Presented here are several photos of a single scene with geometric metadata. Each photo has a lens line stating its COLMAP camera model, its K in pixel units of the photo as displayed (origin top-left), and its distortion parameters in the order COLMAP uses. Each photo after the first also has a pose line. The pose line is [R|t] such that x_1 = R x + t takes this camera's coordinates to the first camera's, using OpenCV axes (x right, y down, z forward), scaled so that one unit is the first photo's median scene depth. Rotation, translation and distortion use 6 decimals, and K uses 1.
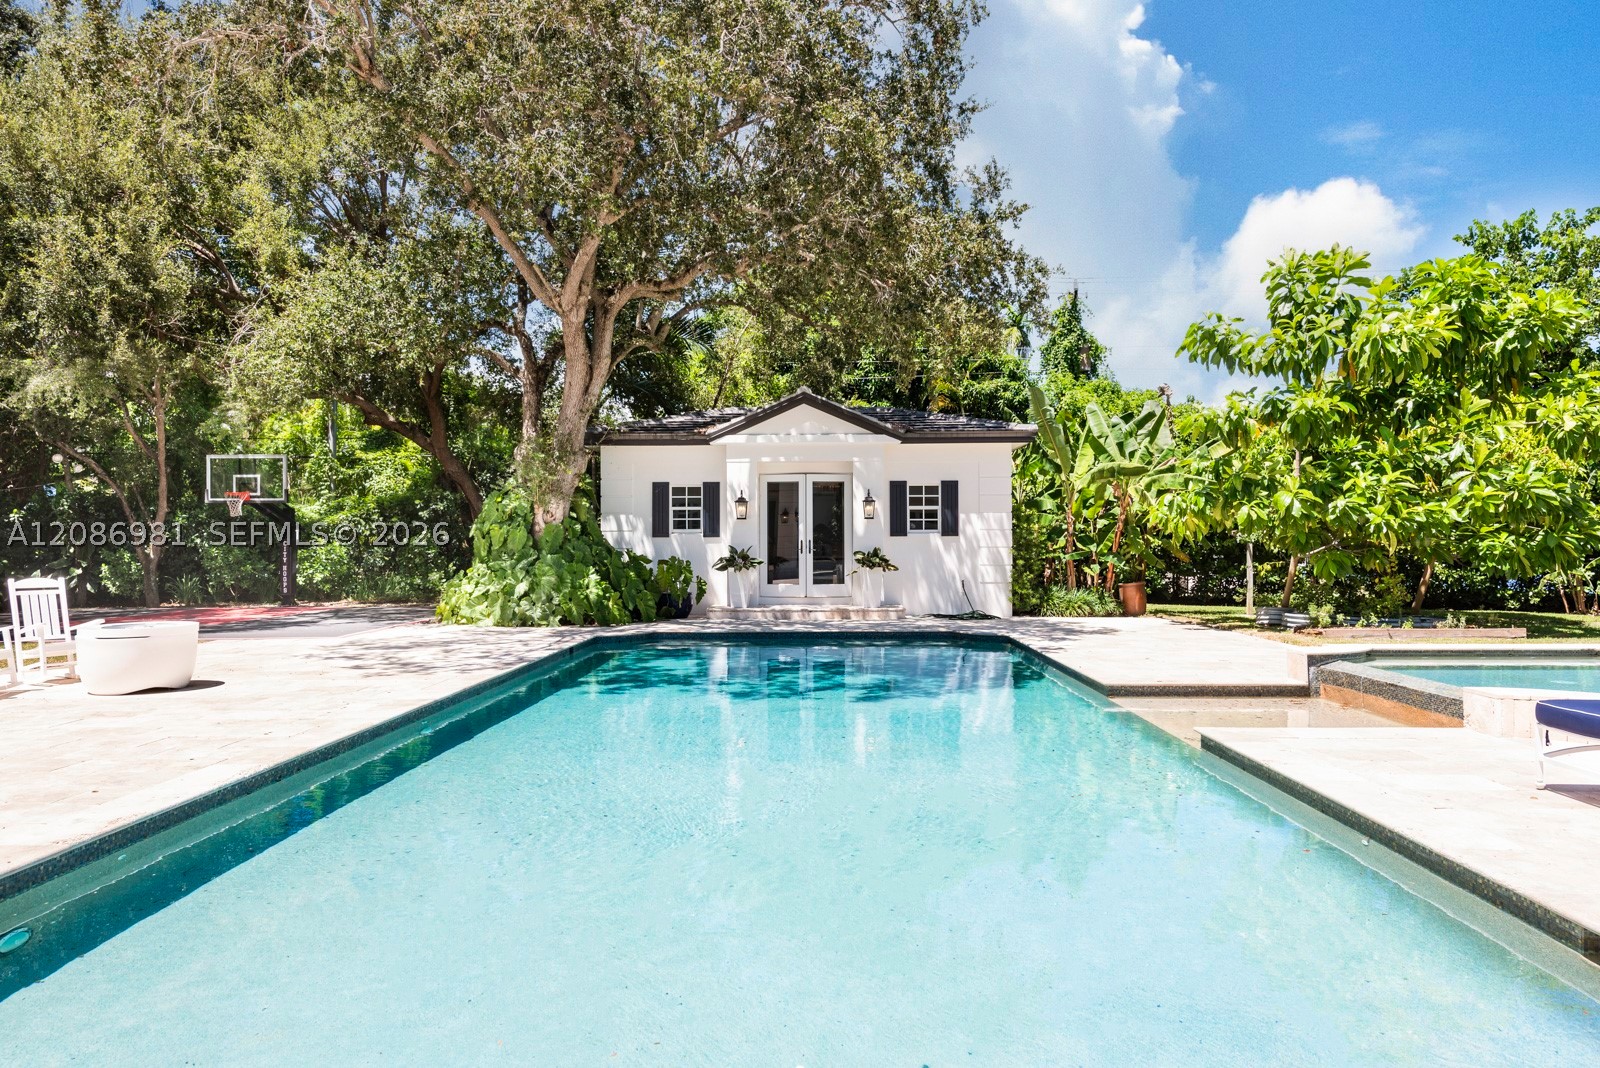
lens RADIAL K [[1090.0, 0, 789.3], [0, 1090.0, 541.1], [0, 0, 1]] dist [0.011292, 0.003906]
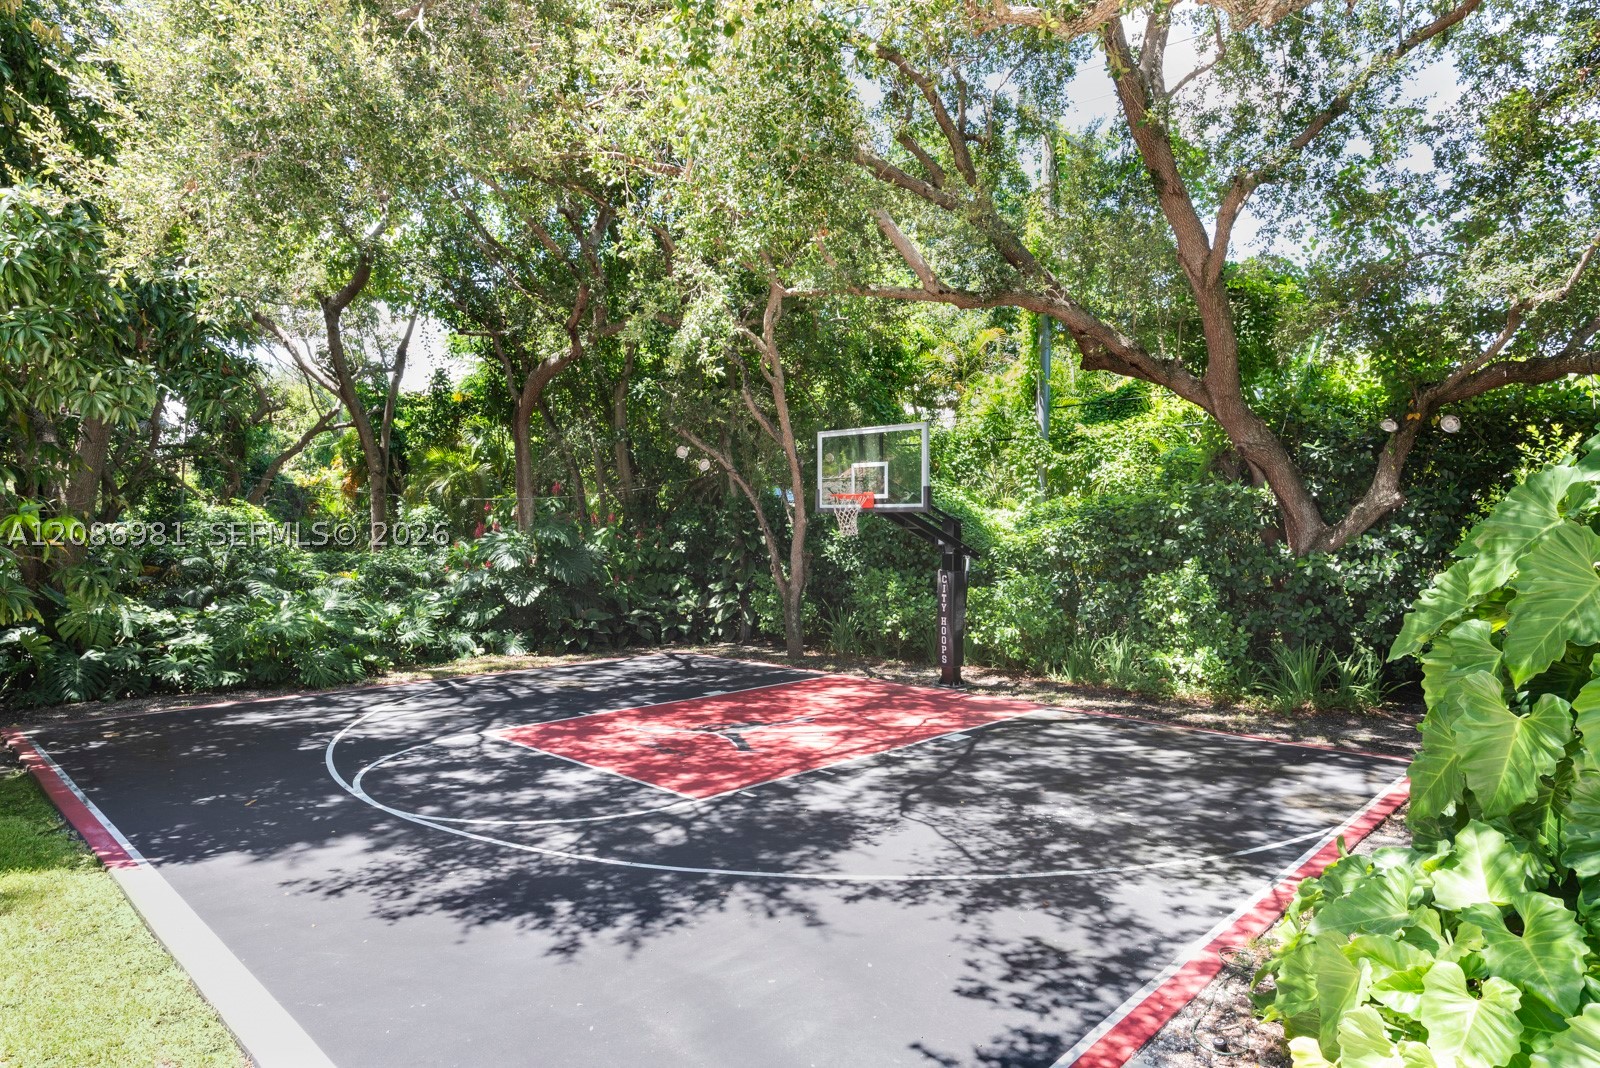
lens RADIAL K [[892.2, 0, 791.7], [0, 892.2, 529.0], [0, 0, 1]] dist [0.002478, 0.000177]
pose [[0.752027, 0.012249, -0.659019, -0.175908], [-0.010358, 0.999923, 0.006766, -0.023089], [0.659051, 0.001738, 0.752096, 0.495560]]
